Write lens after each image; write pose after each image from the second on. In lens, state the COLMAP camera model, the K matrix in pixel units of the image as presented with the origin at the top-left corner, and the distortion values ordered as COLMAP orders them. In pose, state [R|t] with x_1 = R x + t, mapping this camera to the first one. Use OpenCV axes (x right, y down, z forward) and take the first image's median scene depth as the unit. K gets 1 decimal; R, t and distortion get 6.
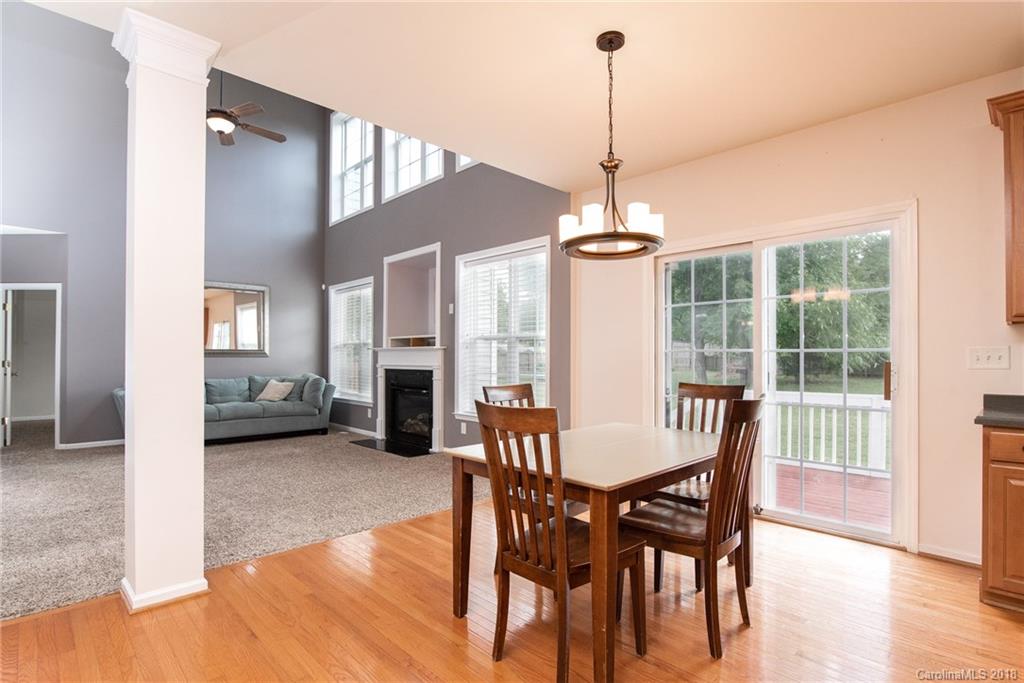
lens RADIAL K [[529.5, 0, 506.2], [0, 529.5, 355.1], [0, 0, 1]] dist [0.002638, 0.000779]
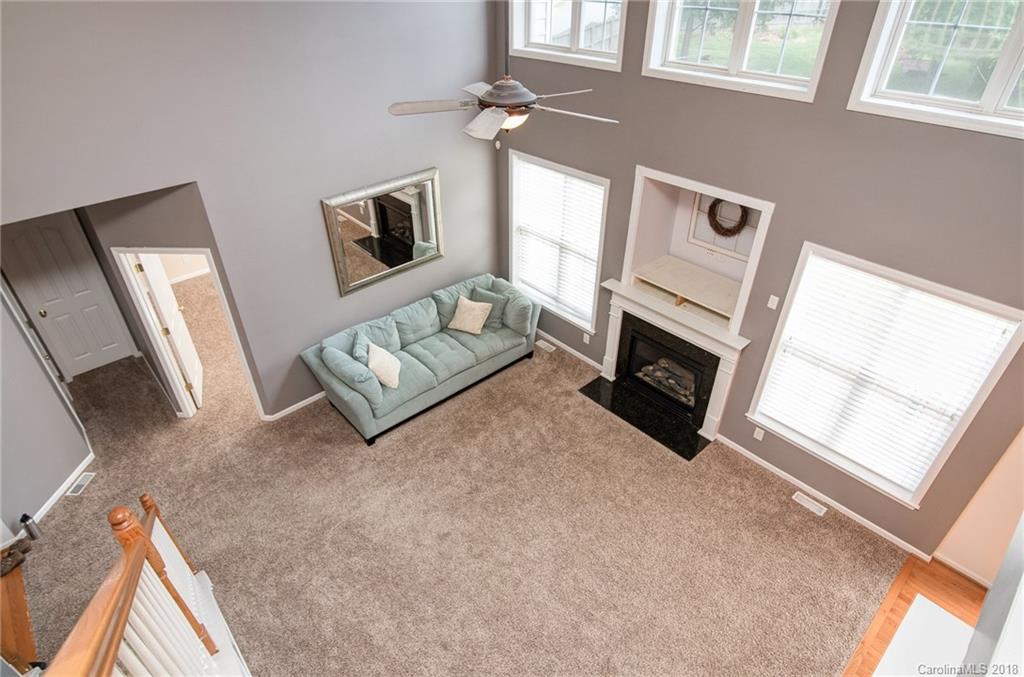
lens RADIAL K [[565.6, 0, 504.9], [0, 565.6, 342.4], [0, 0, 1]] dist [-0.005661, -0.000731]
pose [[0.999916, -0.003070, -0.012589, -0.385582], [0.009818, 0.813501, 0.581481, -0.414086], [0.008456, -0.581556, 0.813462, 0.282161]]
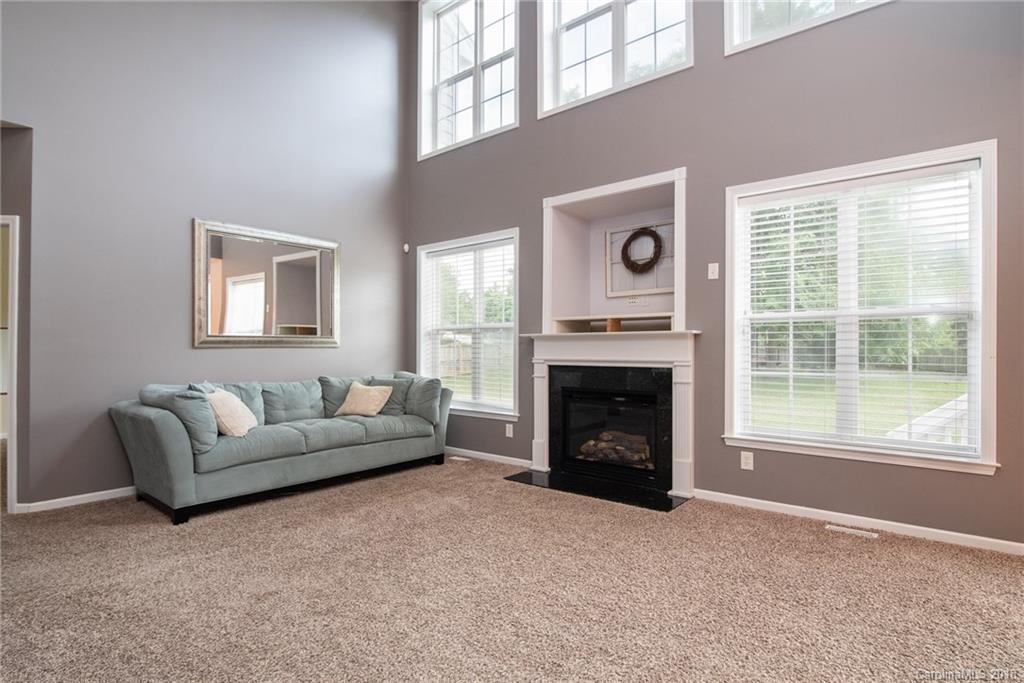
lens RADIAL K [[521.3, 0, 511.4], [0, 521.3, 349.6], [0, 0, 1]] dist [-0.015583, -0.000206]
pose [[0.989584, -0.000499, 0.143954, -0.361470], [-0.000143, 0.999990, 0.004450, 0.003131], [-0.143954, -0.004425, 0.989574, 0.351323]]
